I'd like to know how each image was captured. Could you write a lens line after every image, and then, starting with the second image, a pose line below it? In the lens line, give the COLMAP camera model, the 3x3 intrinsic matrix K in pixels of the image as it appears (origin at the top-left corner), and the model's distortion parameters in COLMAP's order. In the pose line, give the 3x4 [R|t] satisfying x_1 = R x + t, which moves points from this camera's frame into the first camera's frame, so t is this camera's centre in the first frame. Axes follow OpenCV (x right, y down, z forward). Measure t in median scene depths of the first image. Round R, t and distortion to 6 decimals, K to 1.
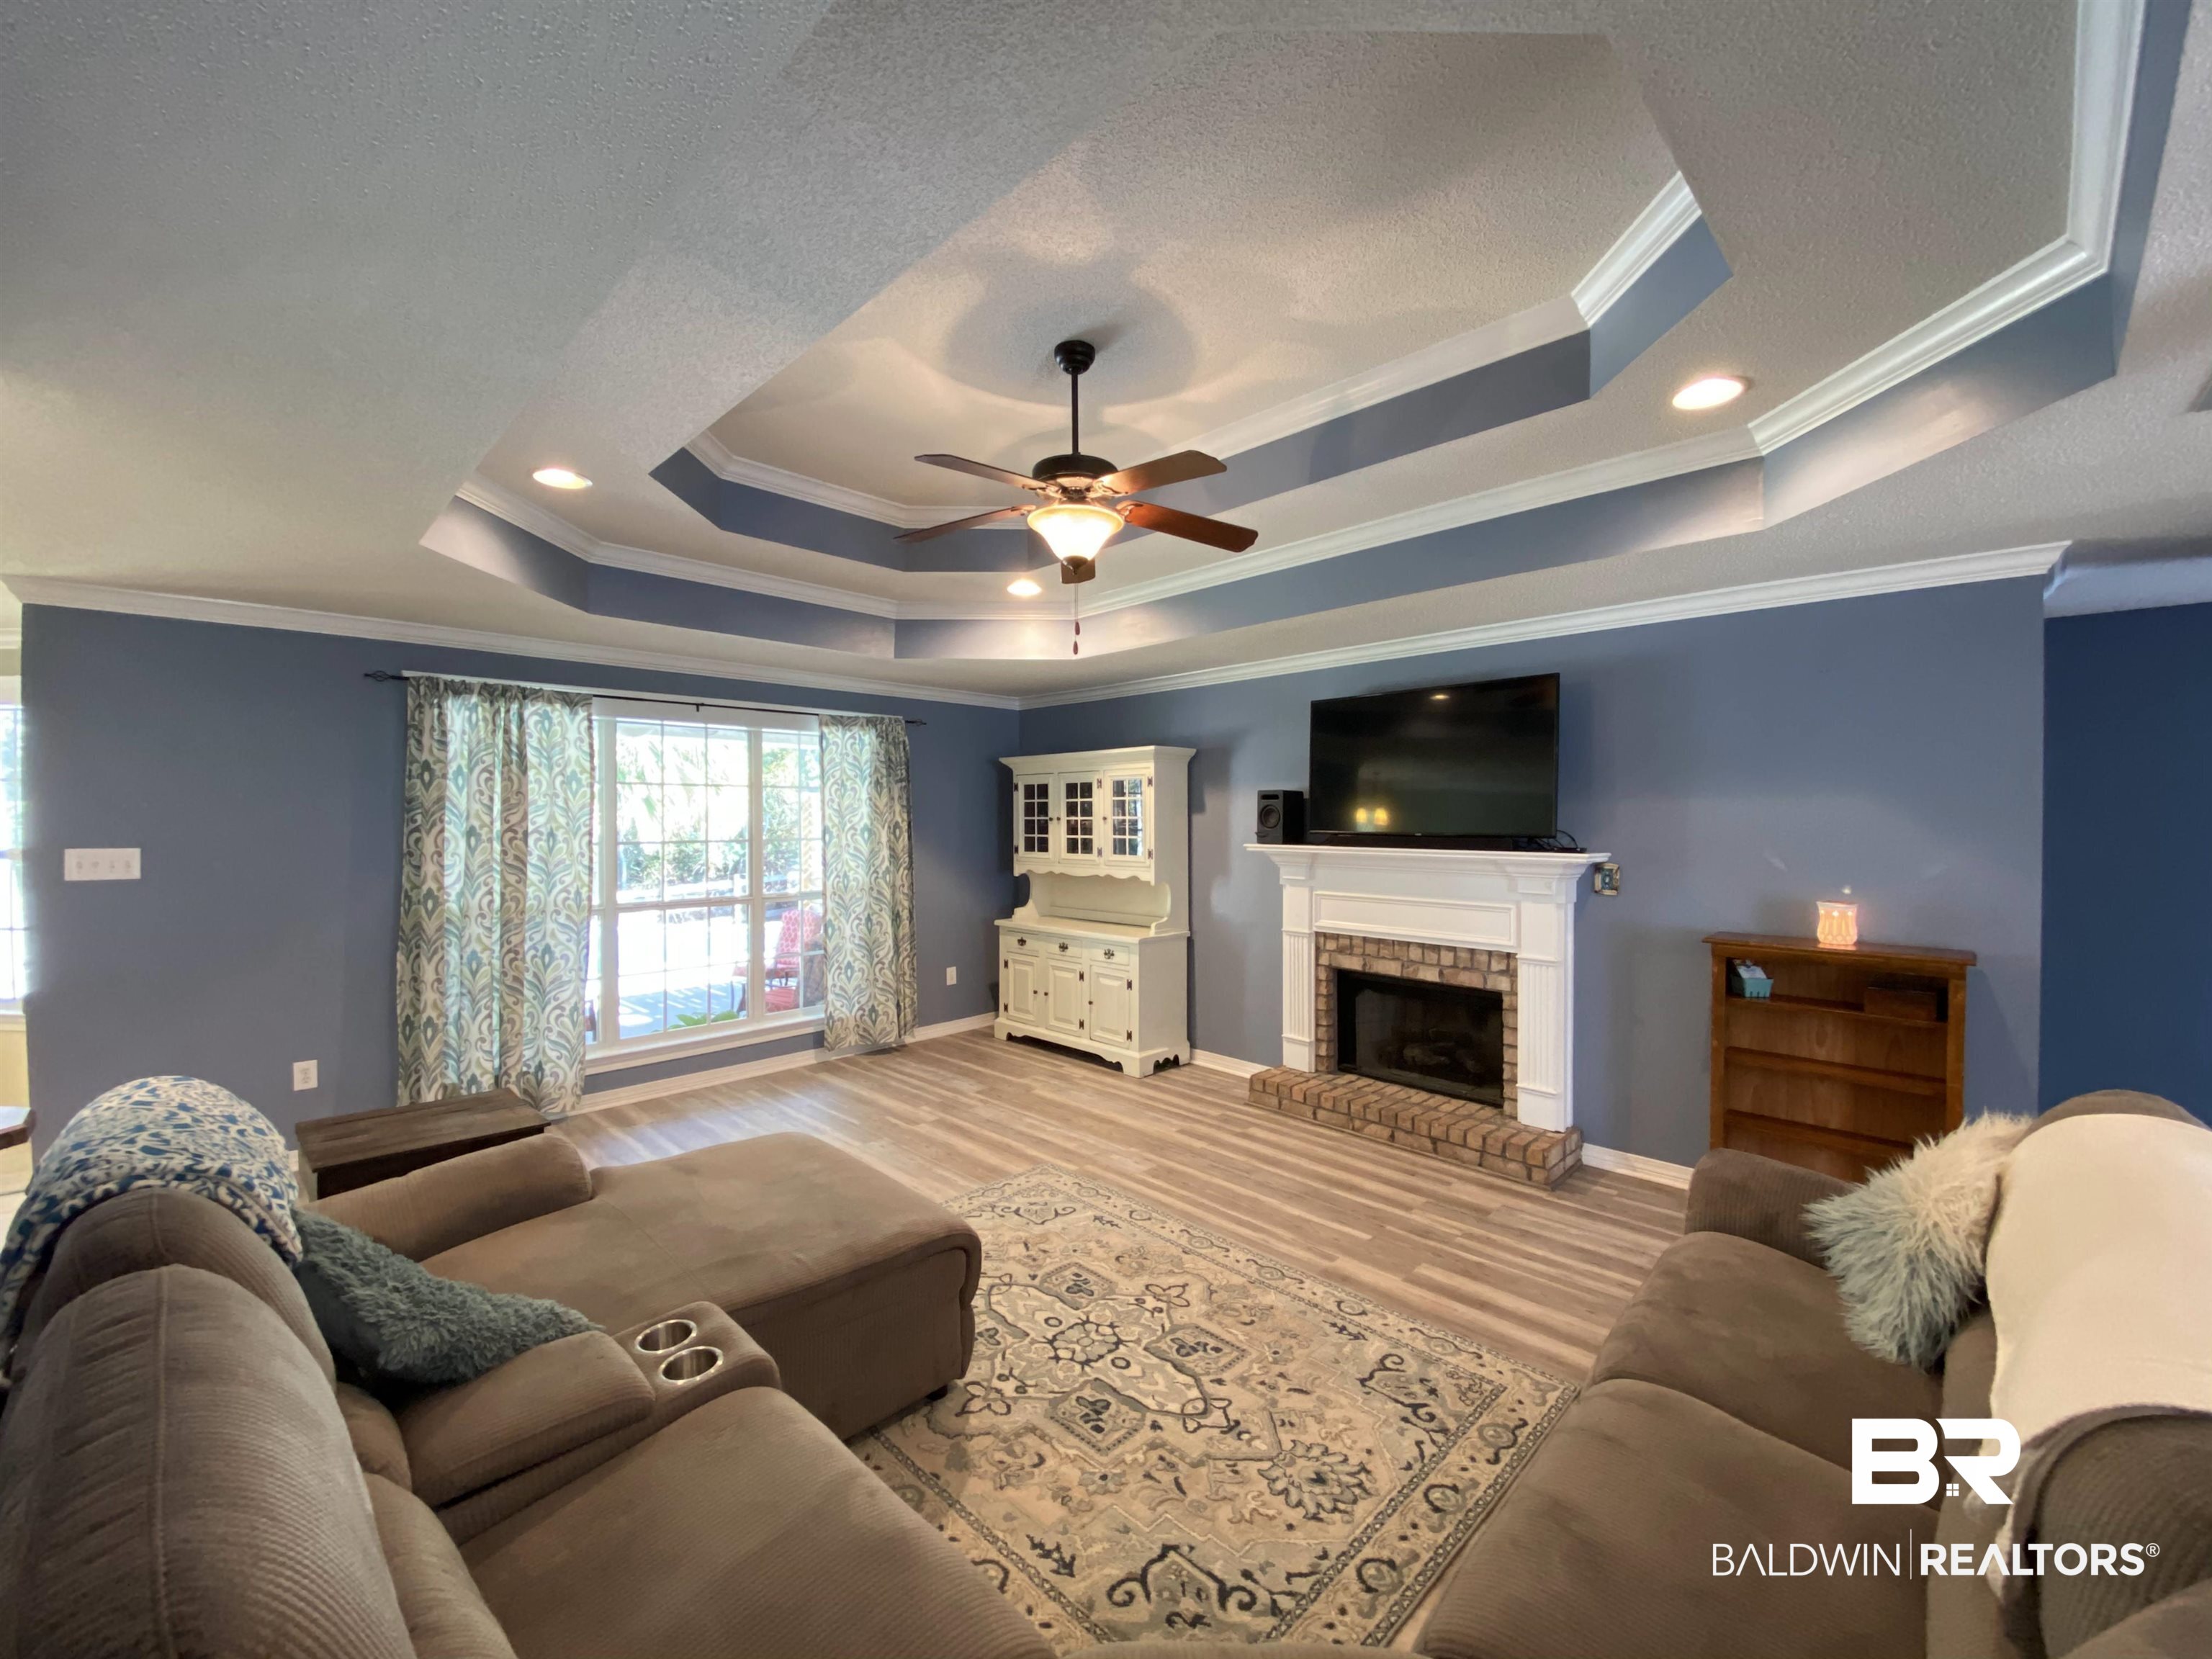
lens RADIAL K [[893.1, 0, 1108.7], [0, 893.1, 825.3], [0, 0, 1]] dist [0.019741, -0.018140]
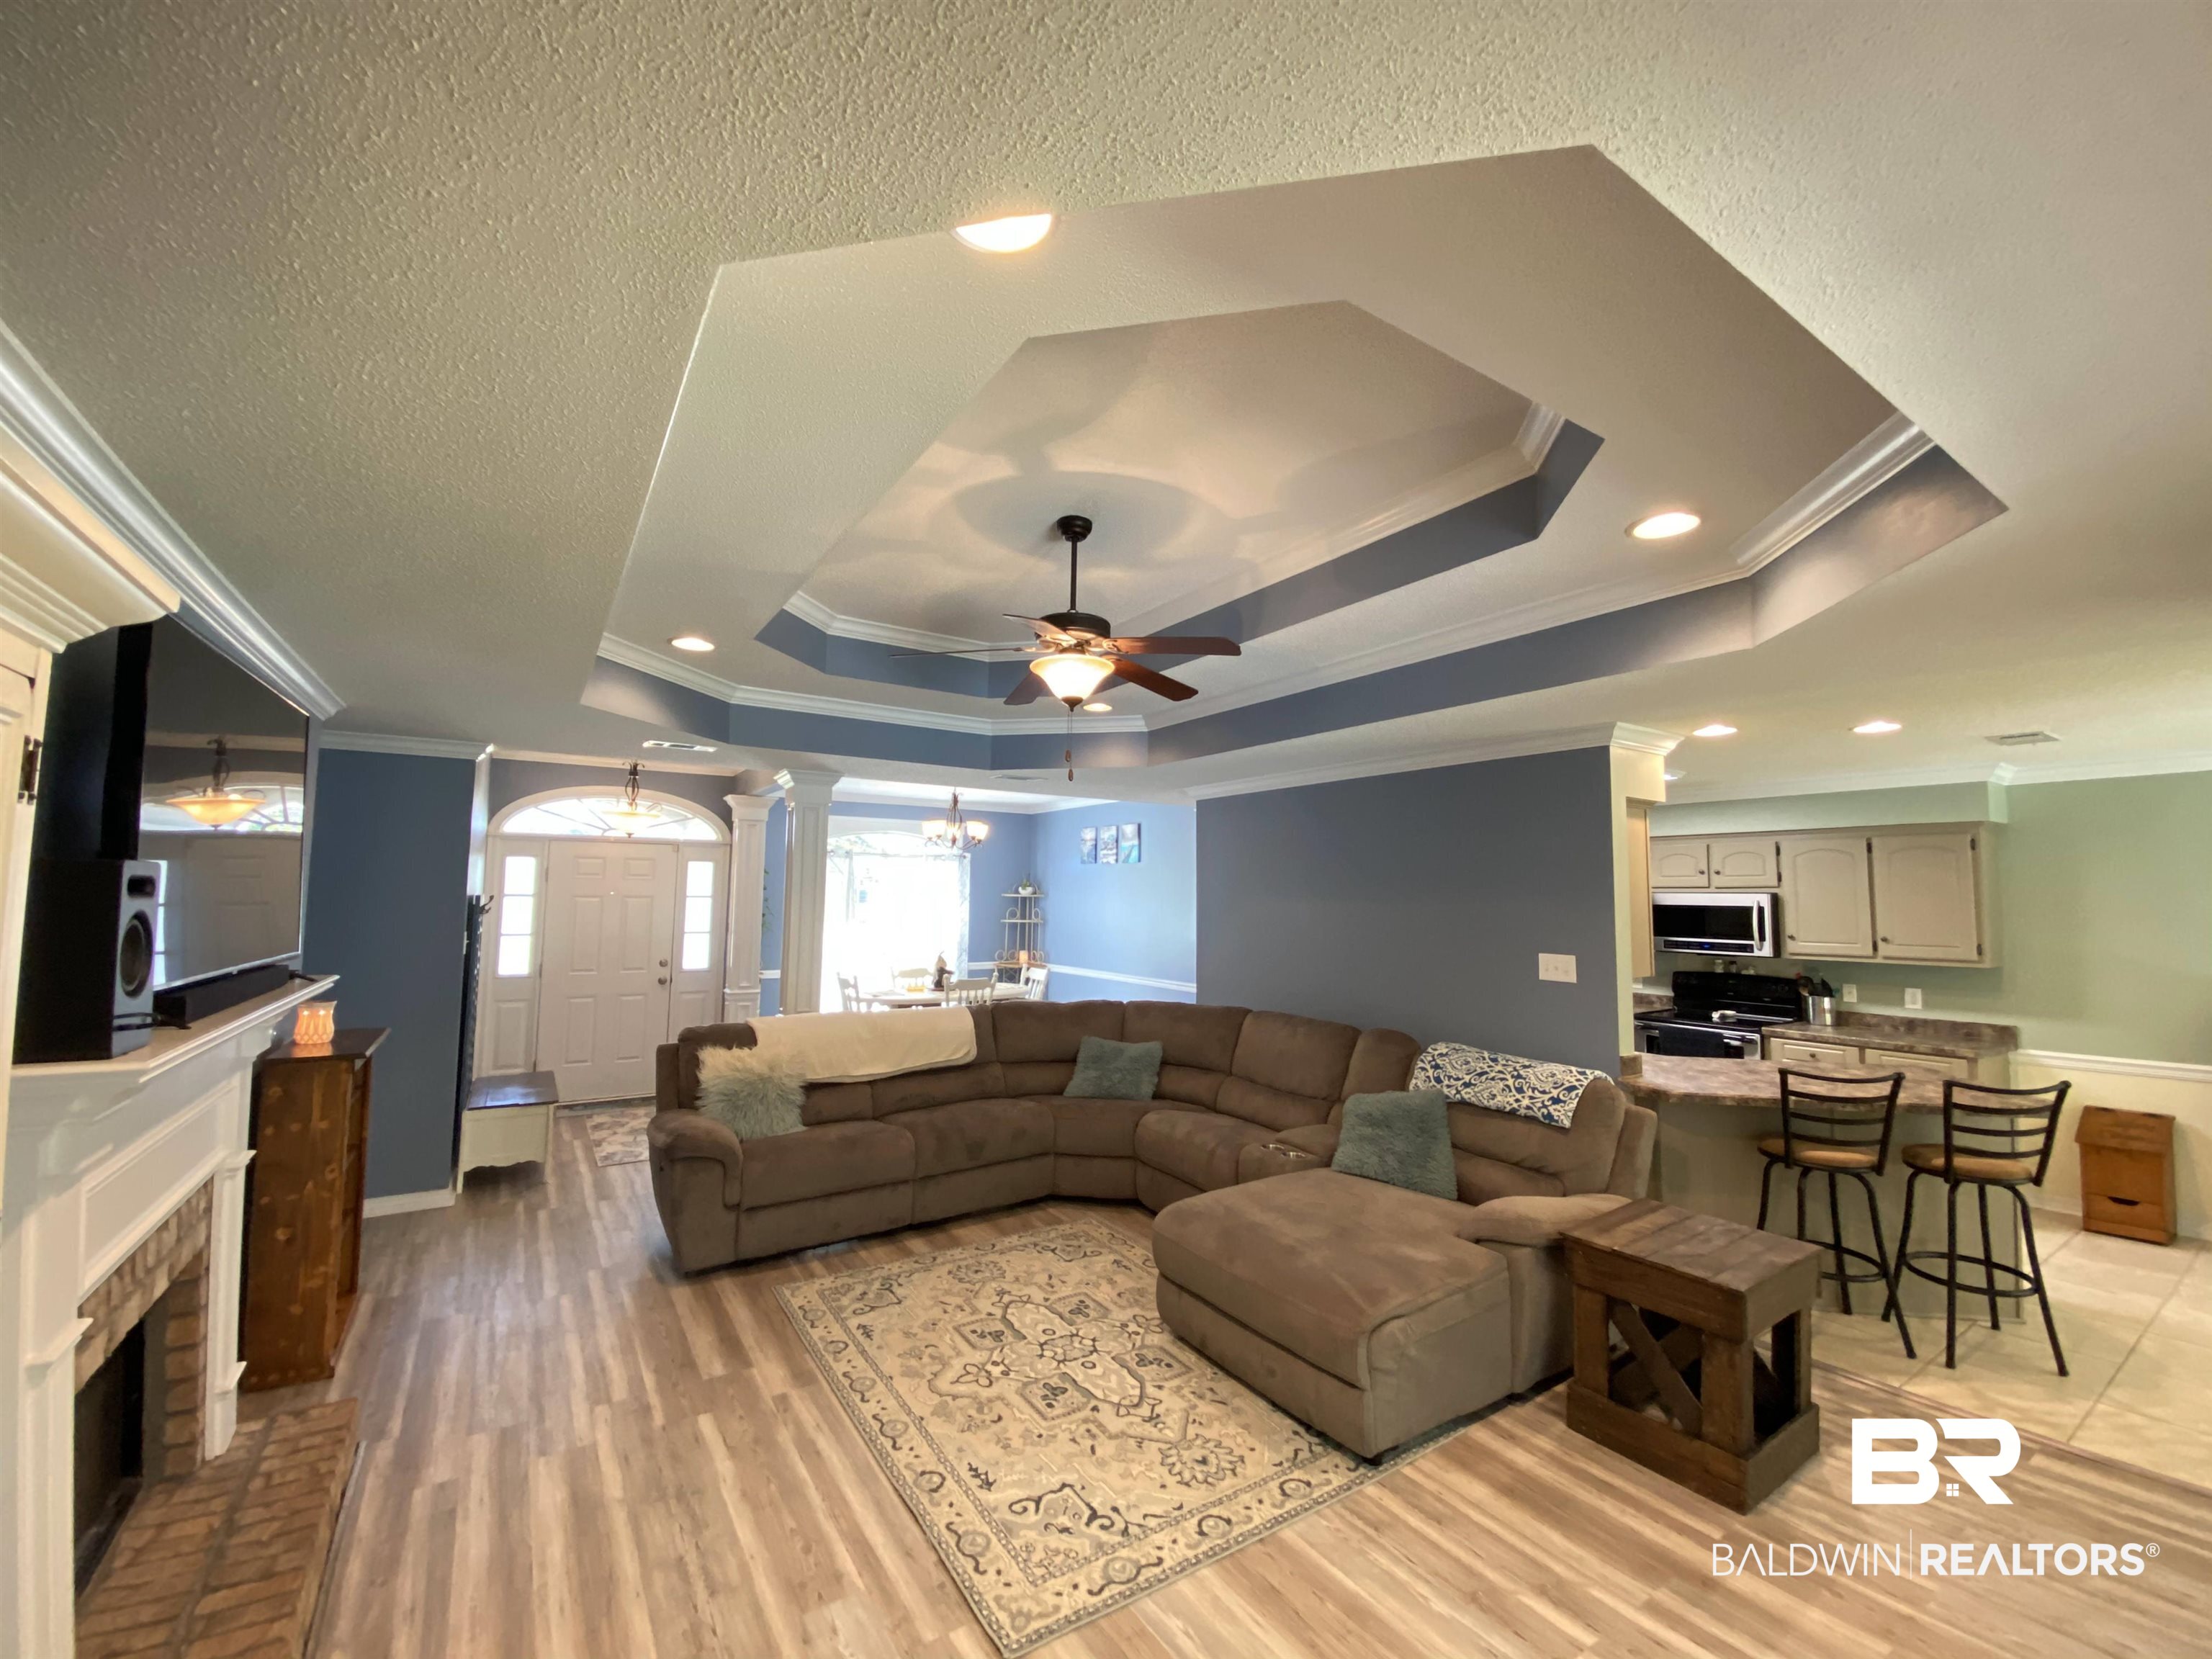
lens RADIAL K [[893.1, 0, 1106.8], [0, 893.1, 830.5], [0, 0, 1]] dist [0.019741, -0.018140]
pose [[-0.977428, 0.002561, 0.211253, -0.206853], [-0.011296, 0.997863, -0.064362, -0.038897], [-0.210966, -0.065296, -0.975310, 1.354842]]
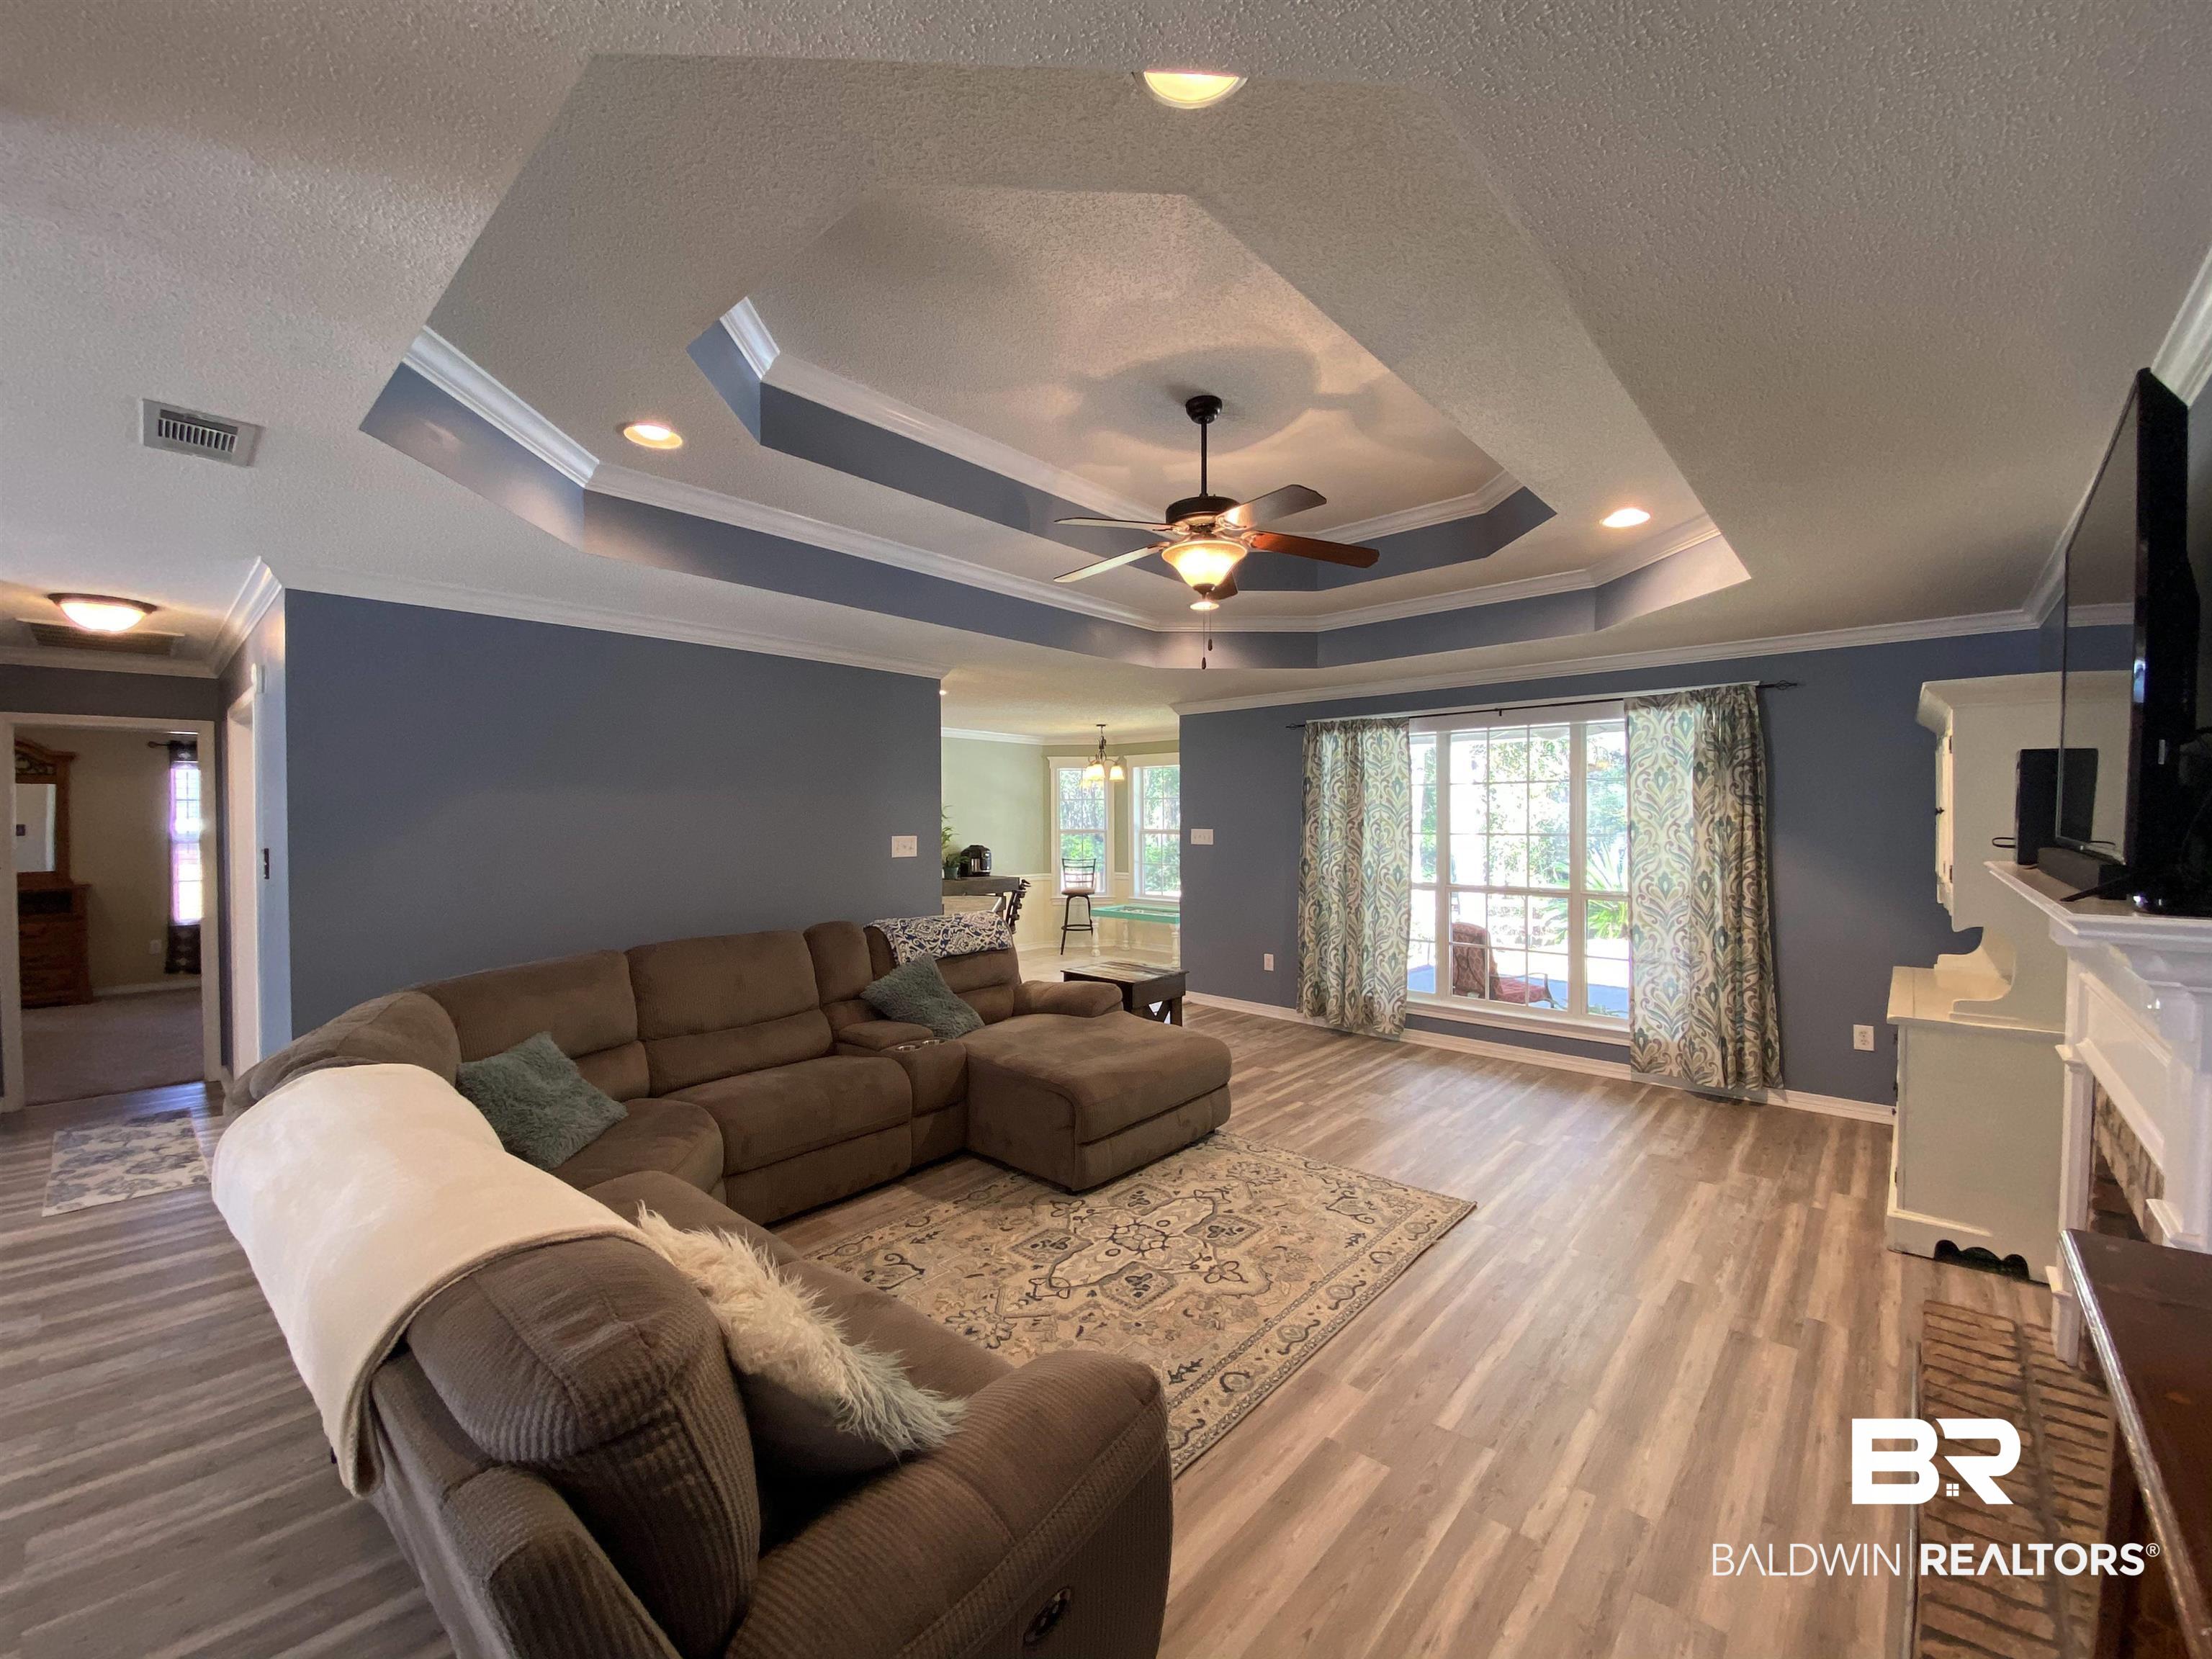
lens RADIAL K [[893.1, 0, 1100.9], [0, 893.1, 827.2], [0, 0, 1]] dist [0.019741, -0.018140]
pose [[0.047716, 0.012686, -0.998780, 0.716577], [-0.005716, 0.999906, 0.012428, -0.001785], [0.998845, 0.005116, 0.047784, 0.531970]]
